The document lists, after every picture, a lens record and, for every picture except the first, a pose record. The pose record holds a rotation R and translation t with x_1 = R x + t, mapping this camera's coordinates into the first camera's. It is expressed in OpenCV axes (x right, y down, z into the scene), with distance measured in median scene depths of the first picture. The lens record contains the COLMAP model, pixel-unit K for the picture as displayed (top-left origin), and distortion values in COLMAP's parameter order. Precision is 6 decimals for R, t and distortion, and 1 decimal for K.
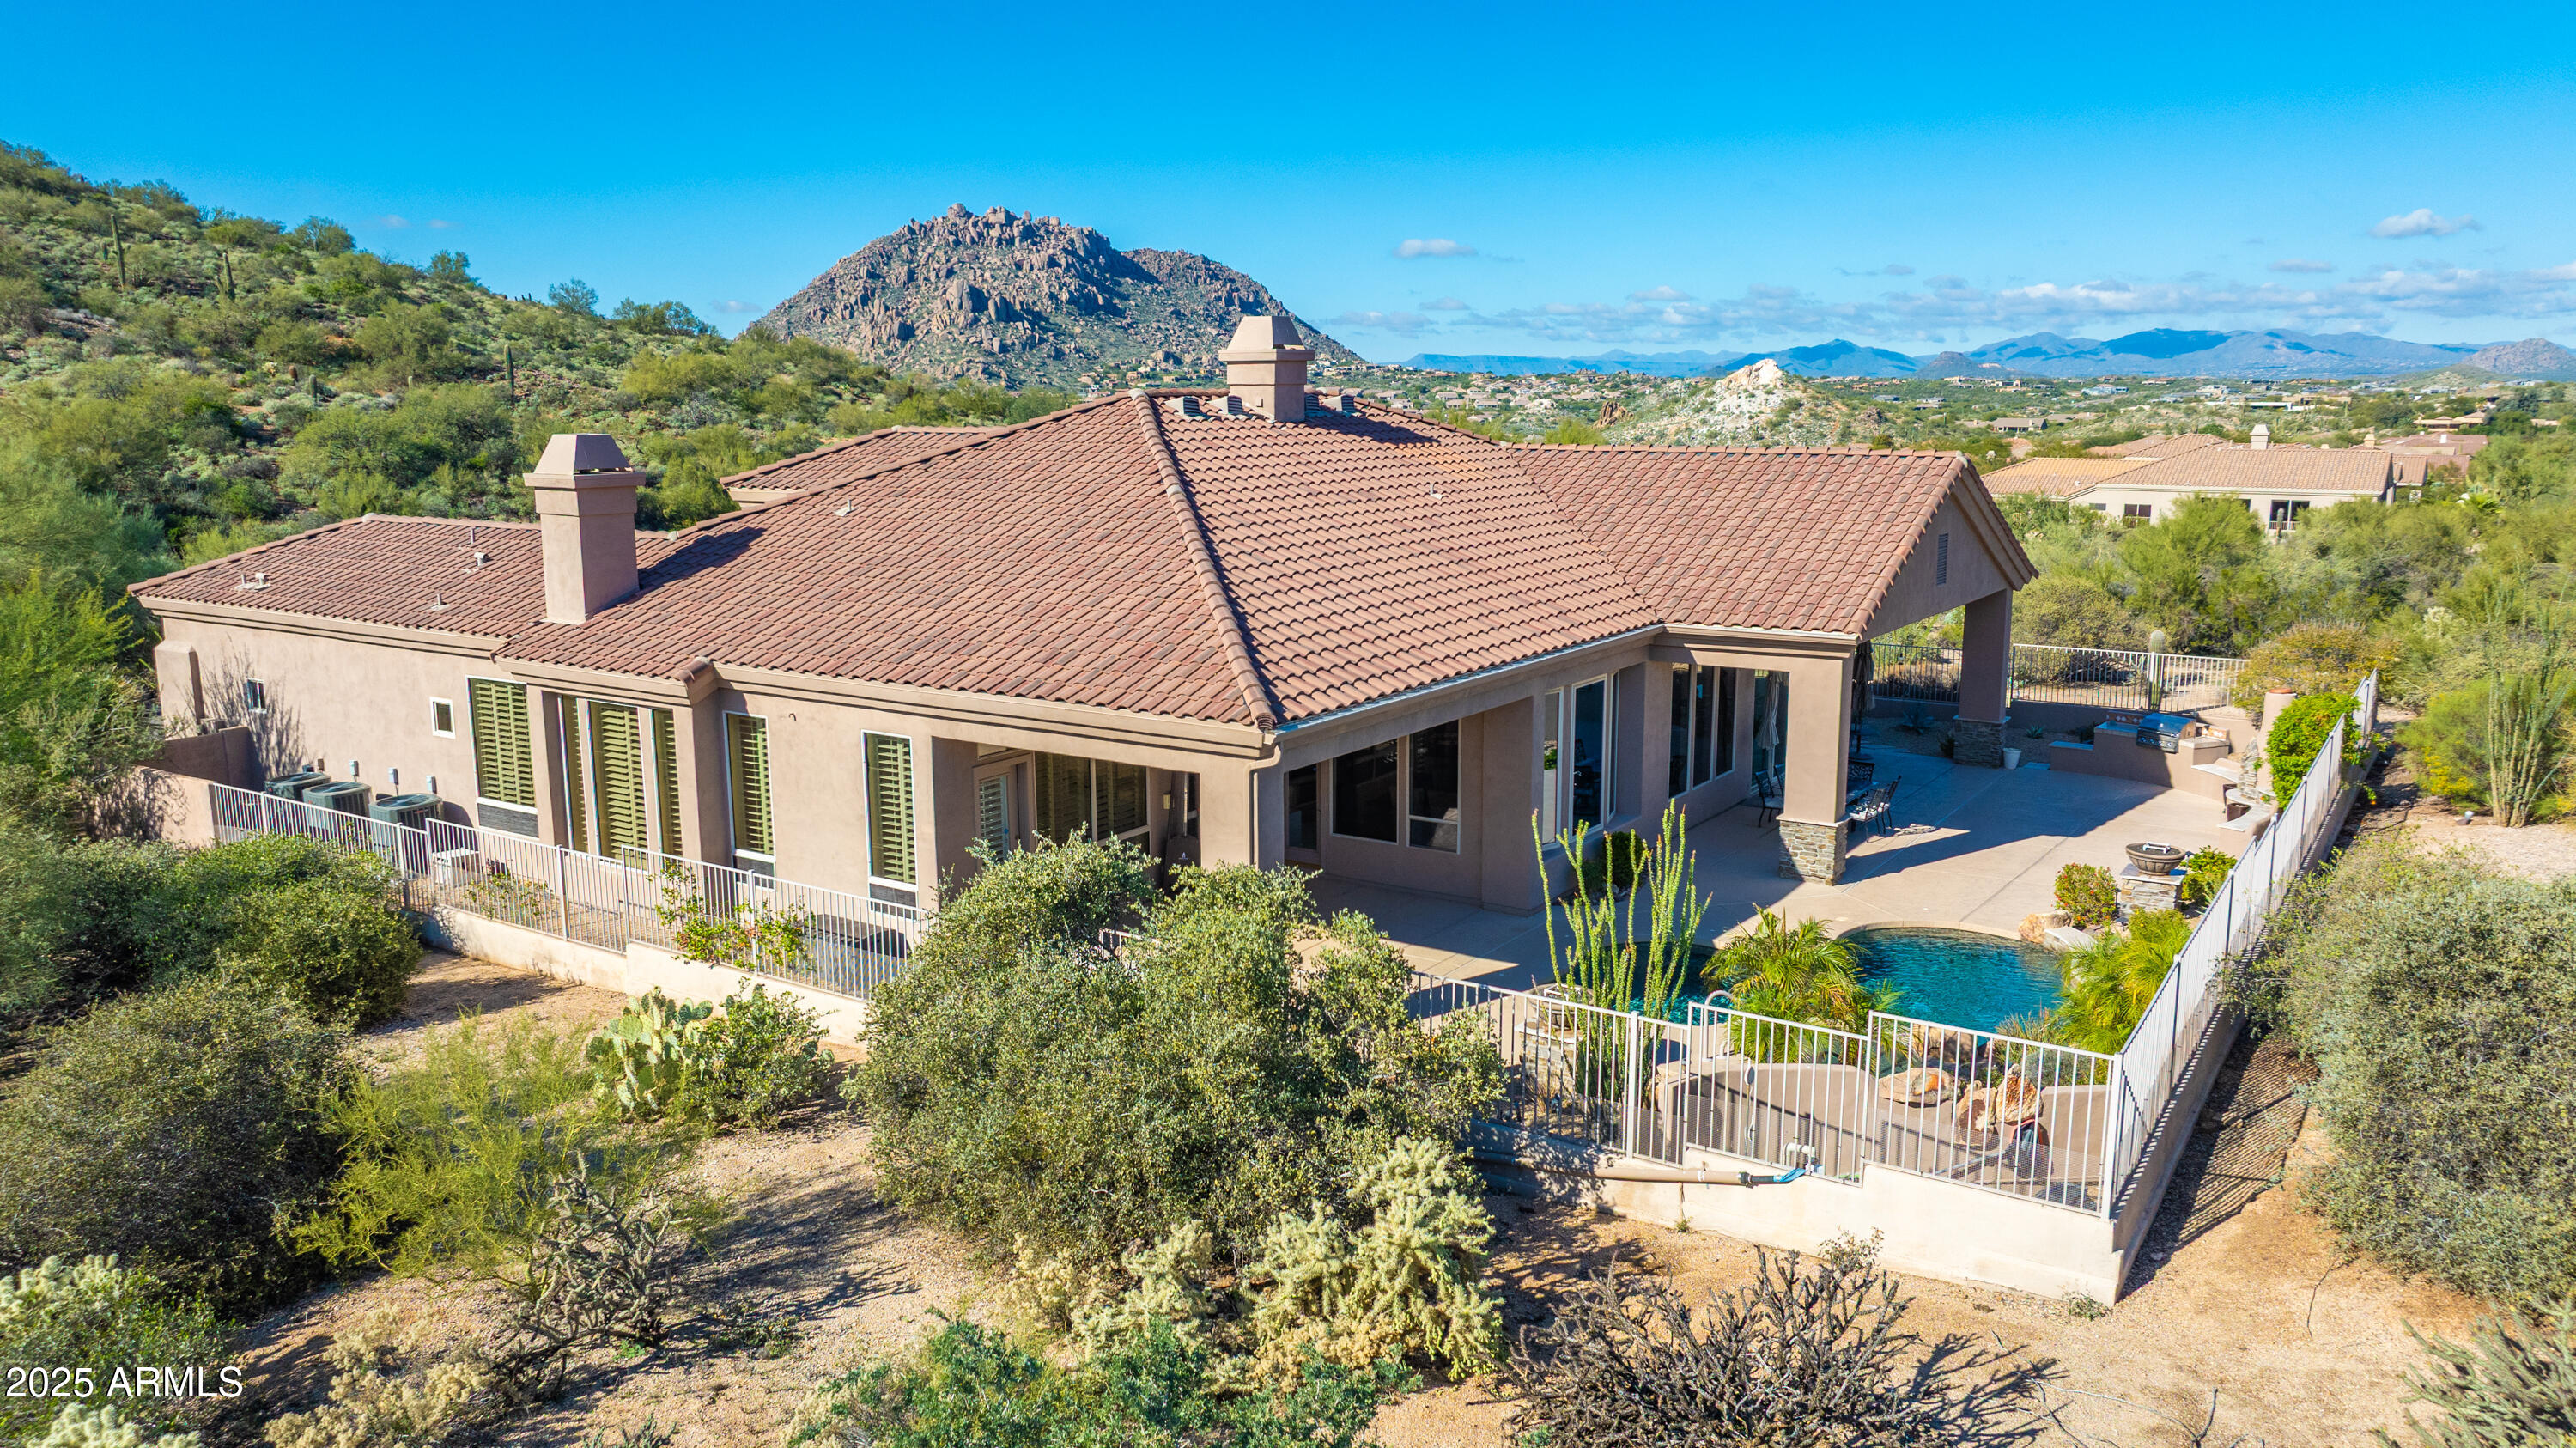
lens RADIAL K [[1961.1, 0, 1288.0], [0, 1961.1, 724.0], [0, 0, 1]] dist [-0.019078, 0.006271]
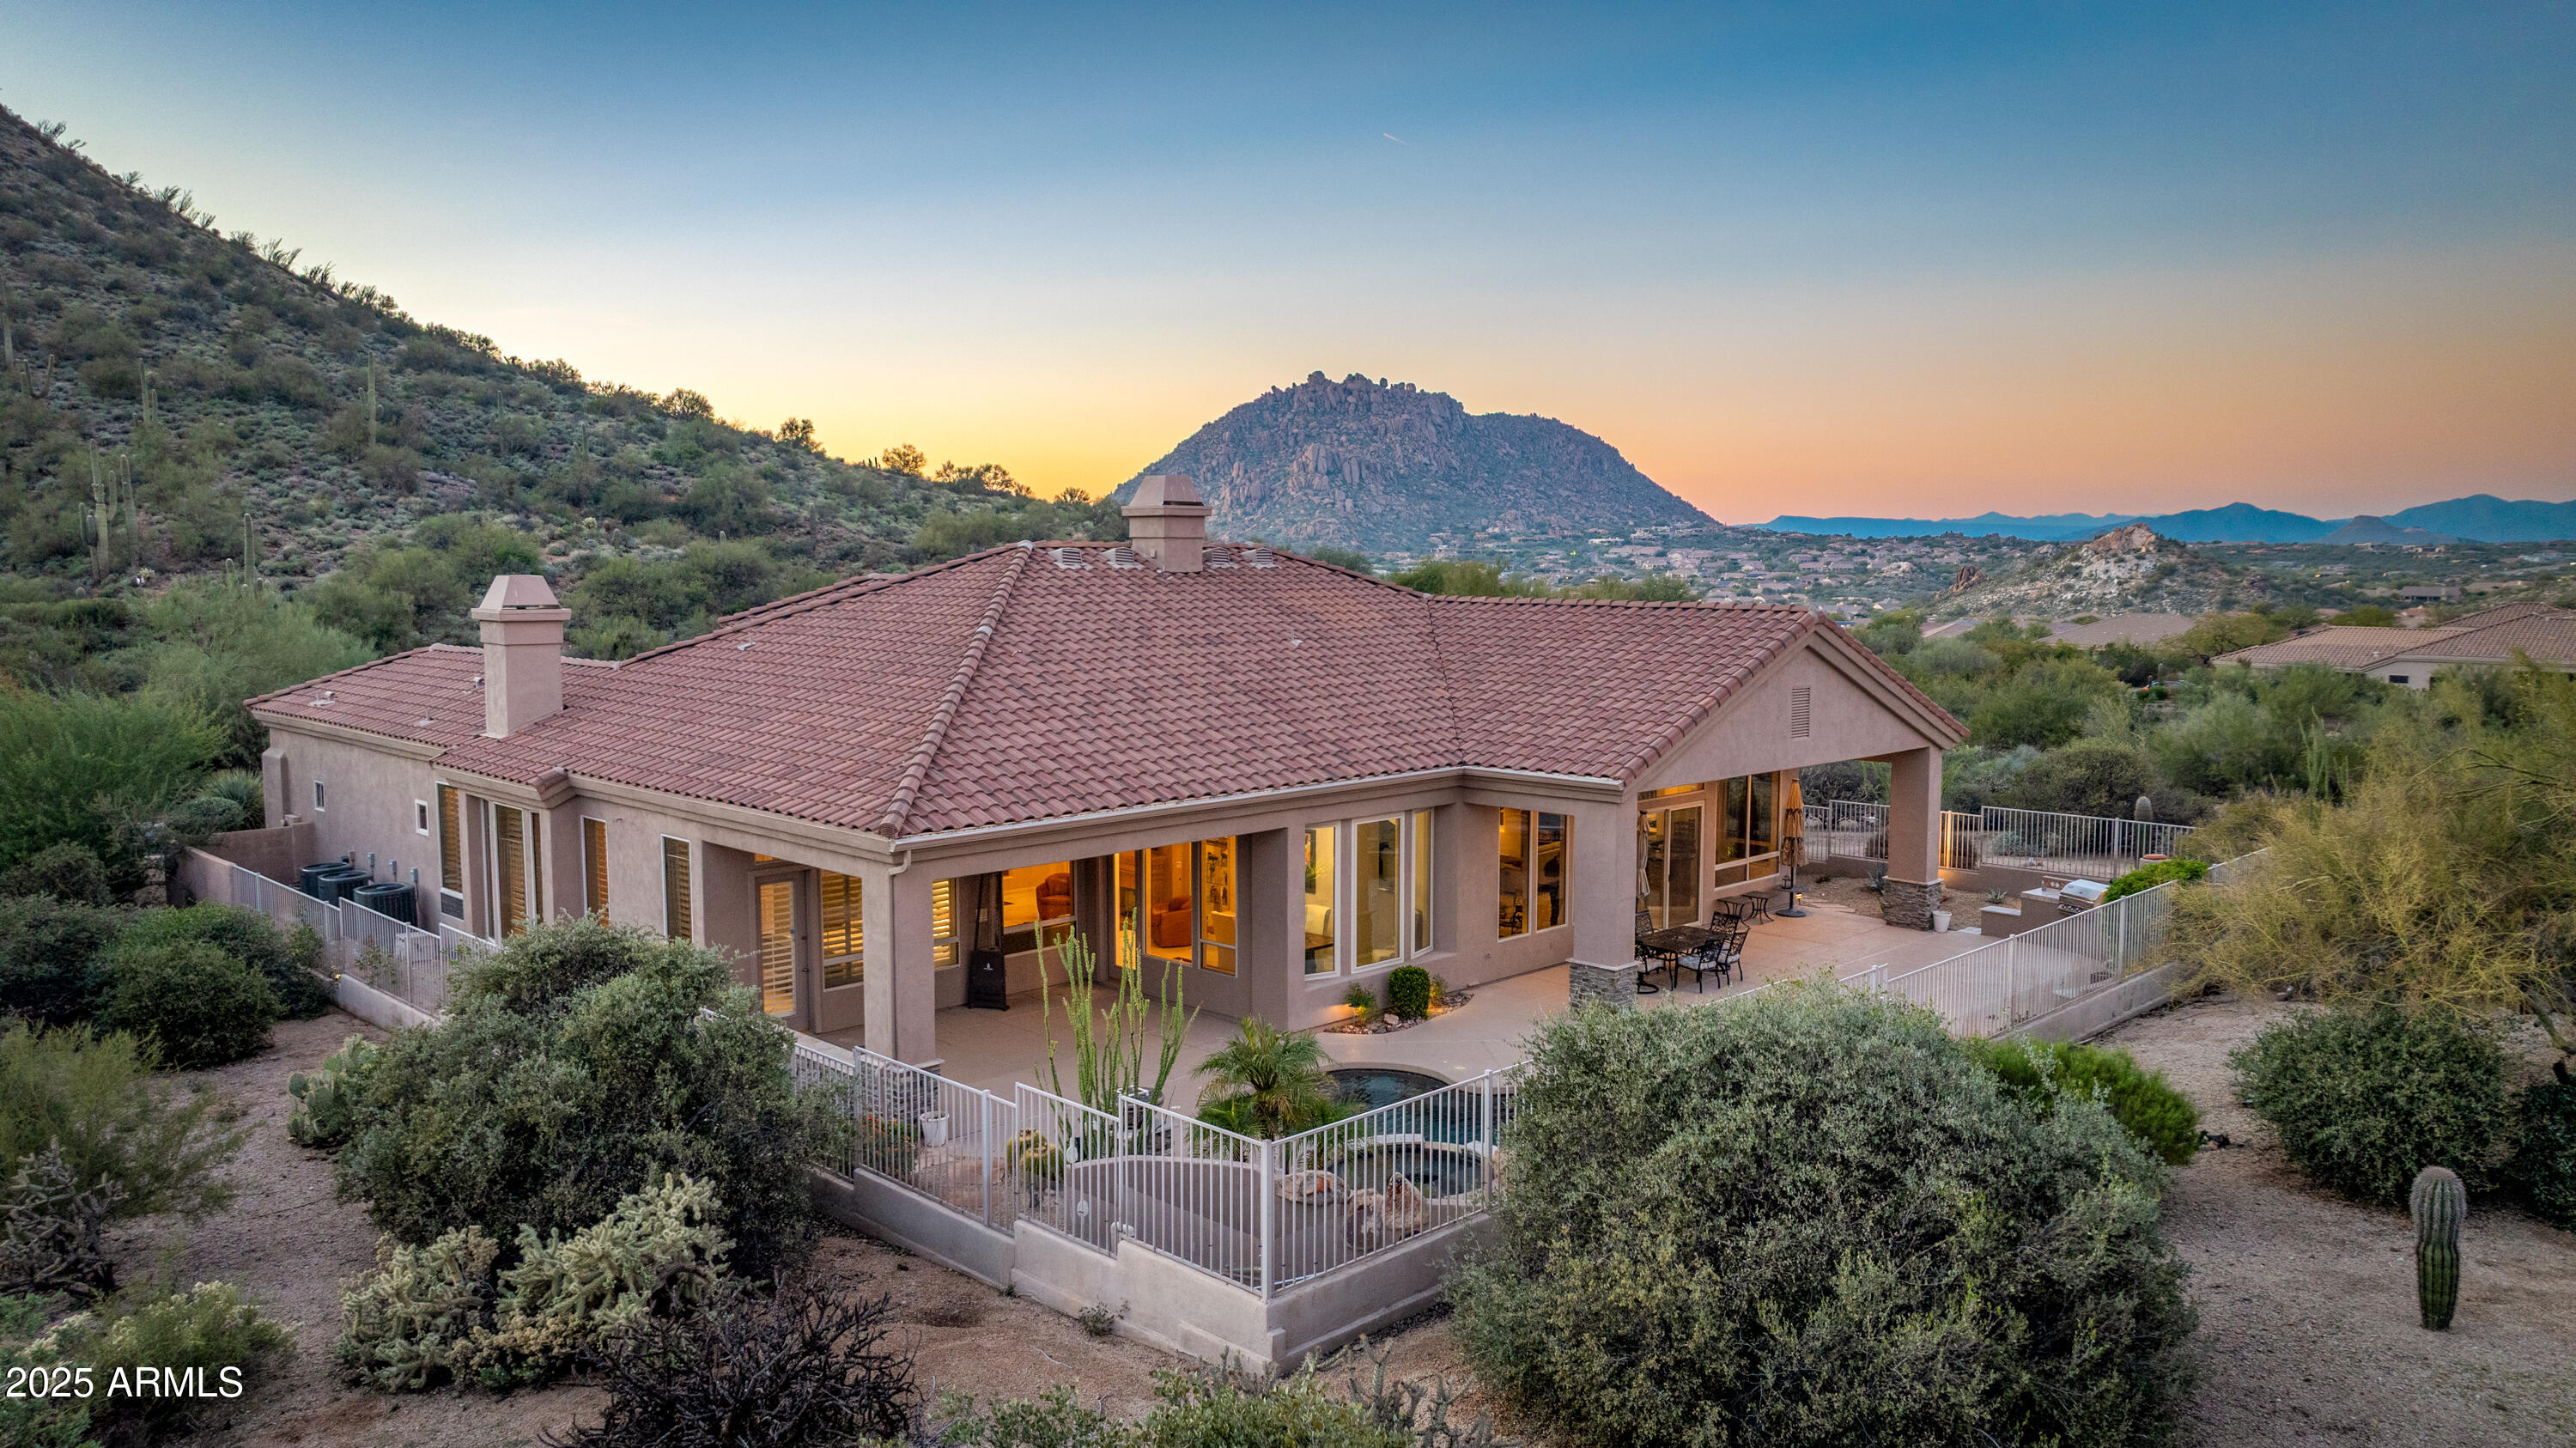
lens RADIAL K [[1961.1, 0, 1288.0], [0, 1961.1, 724.0], [0, 0, 1]] dist [-0.019078, 0.006271]
pose [[0.978996, 0.024668, -0.202380, 0.285104], [-0.040899, 0.996237, -0.076415, 0.008768], [0.199733, 0.083087, 0.976321, -0.034428]]
